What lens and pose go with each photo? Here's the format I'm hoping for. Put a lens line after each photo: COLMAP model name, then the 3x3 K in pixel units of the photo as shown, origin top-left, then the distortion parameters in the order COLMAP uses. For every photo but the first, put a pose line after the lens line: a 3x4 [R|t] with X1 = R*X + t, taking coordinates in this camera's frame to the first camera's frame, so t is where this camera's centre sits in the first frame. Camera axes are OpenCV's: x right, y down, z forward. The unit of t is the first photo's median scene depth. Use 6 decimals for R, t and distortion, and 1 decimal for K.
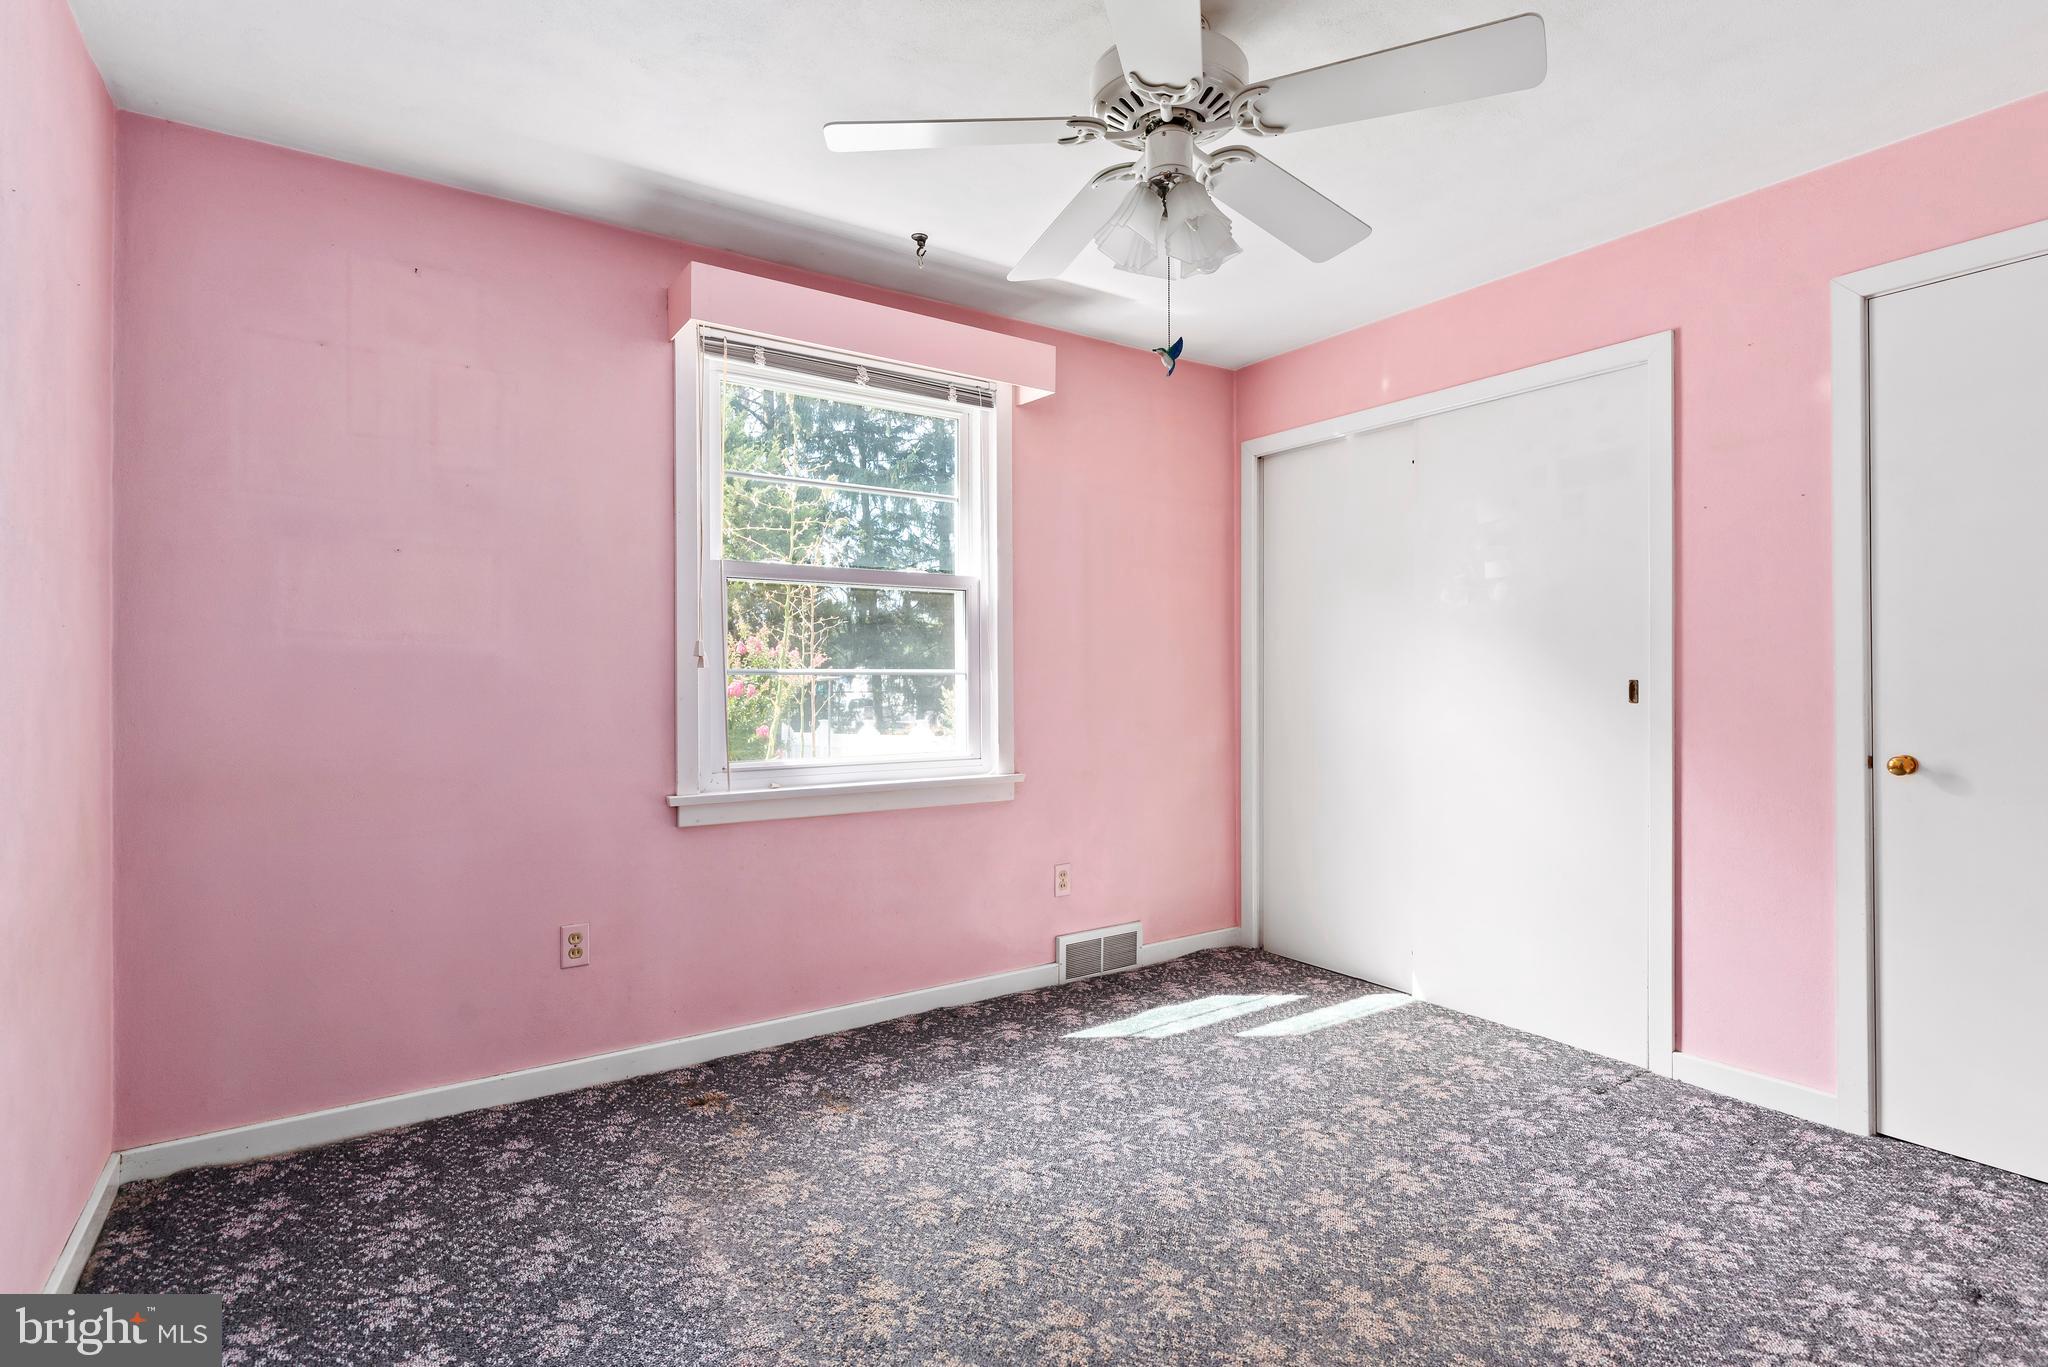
lens RADIAL K [[995.7, 0, 1024.0], [0, 995.7, 683.5], [0, 0, 1]] dist [0.001869, 0.000546]
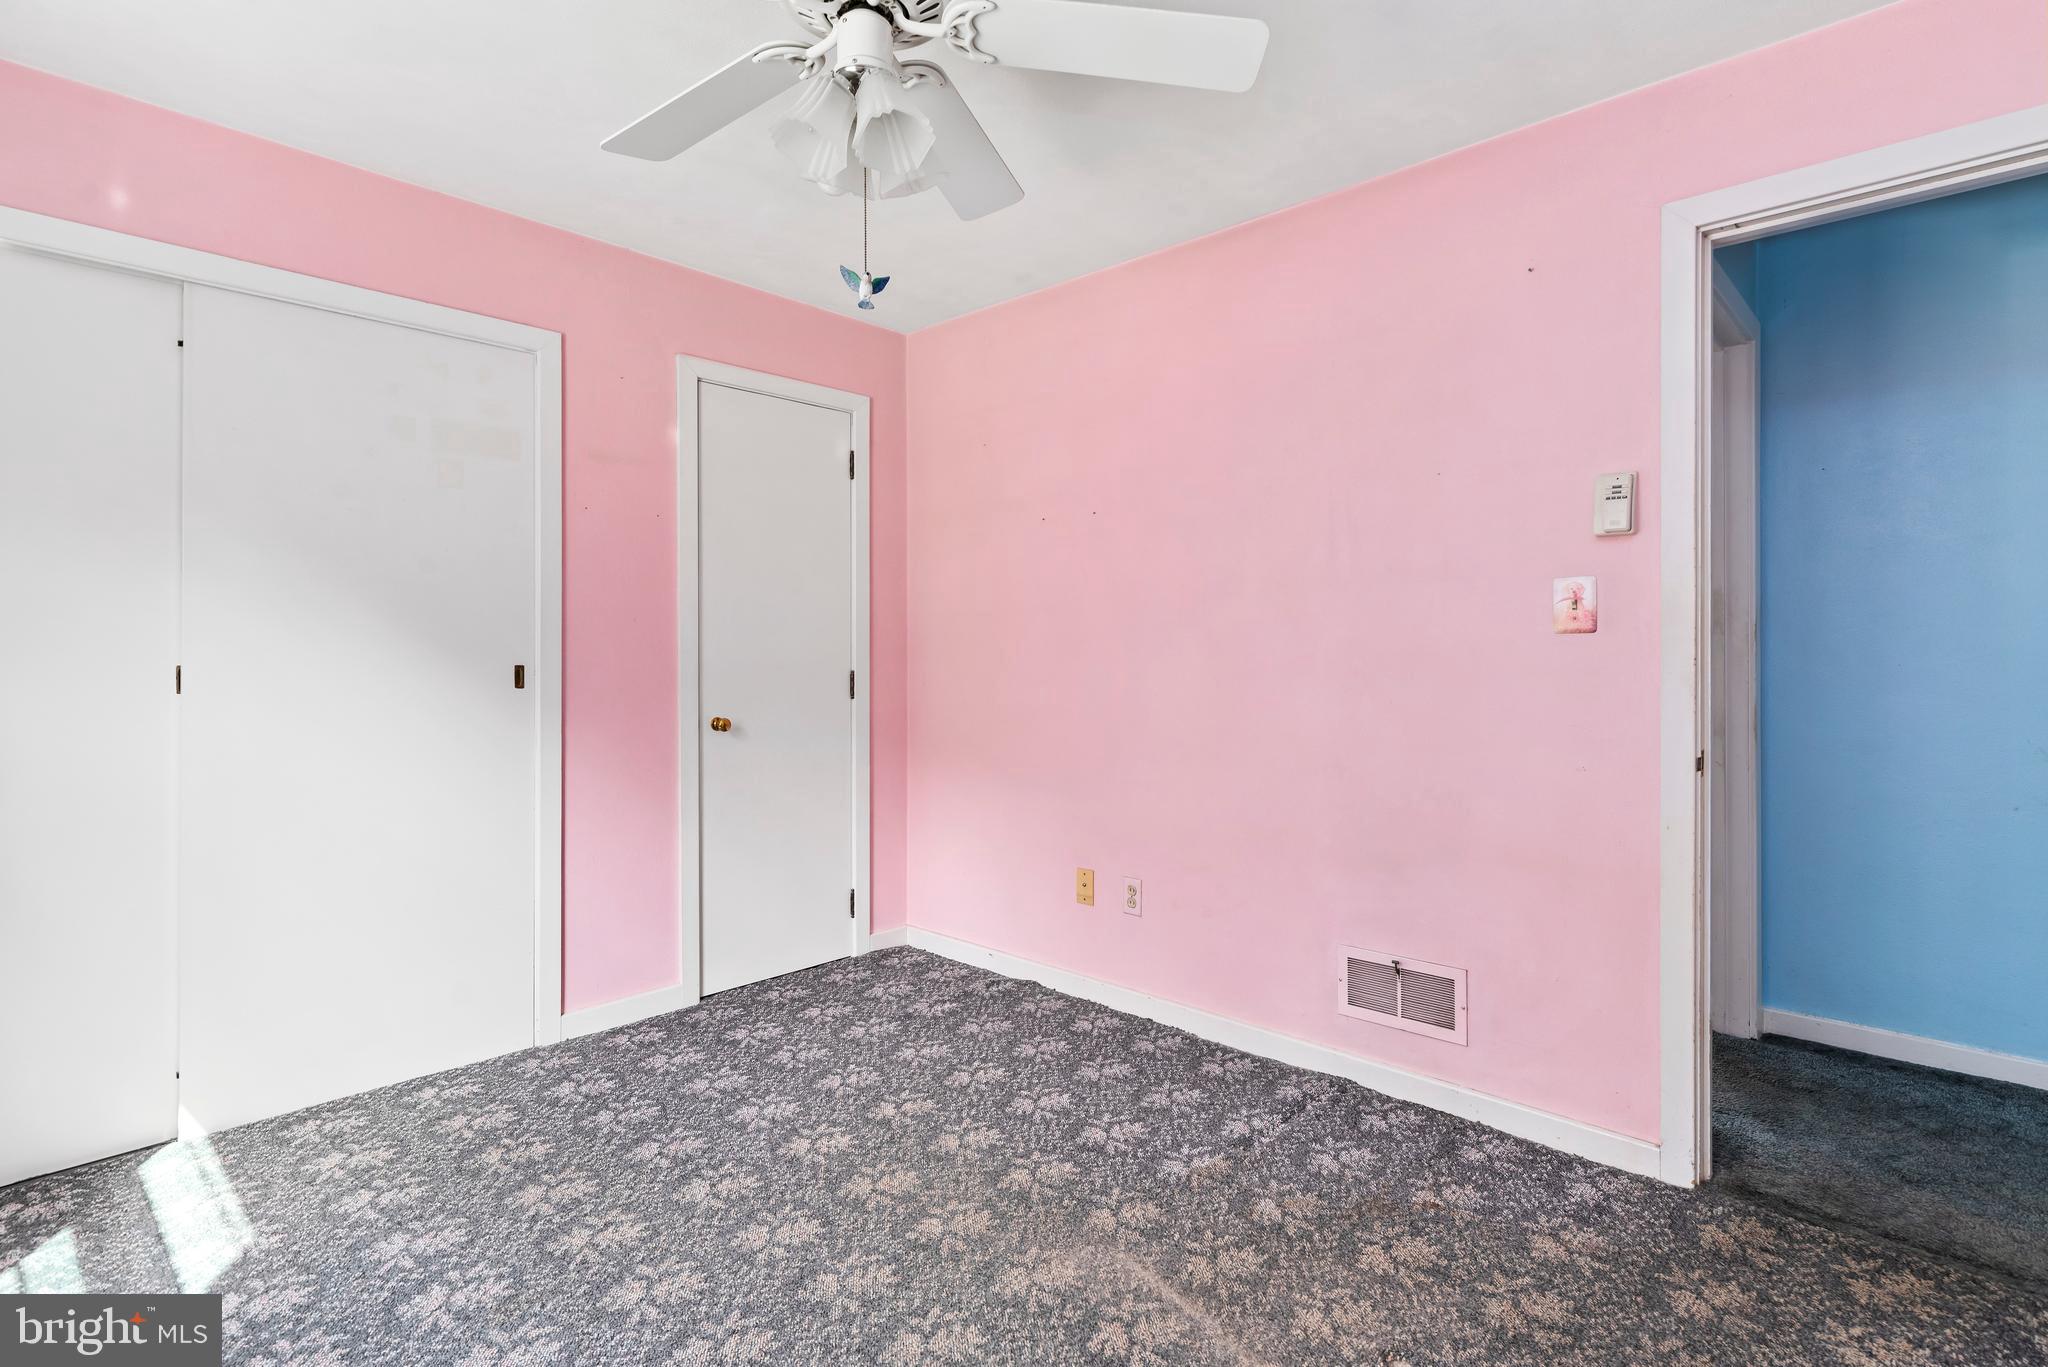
lens RADIAL K [[1003.3, 0, 1055.8], [0, 1003.3, 670.8], [0, 0, 1]] dist [-0.003181, 0.000188]
pose [[-0.236217, -0.009901, 0.971650, -0.559000], [0.008374, 0.999890, 0.012224, -0.006573], [-0.971664, 0.011024, -0.236108, 0.818183]]
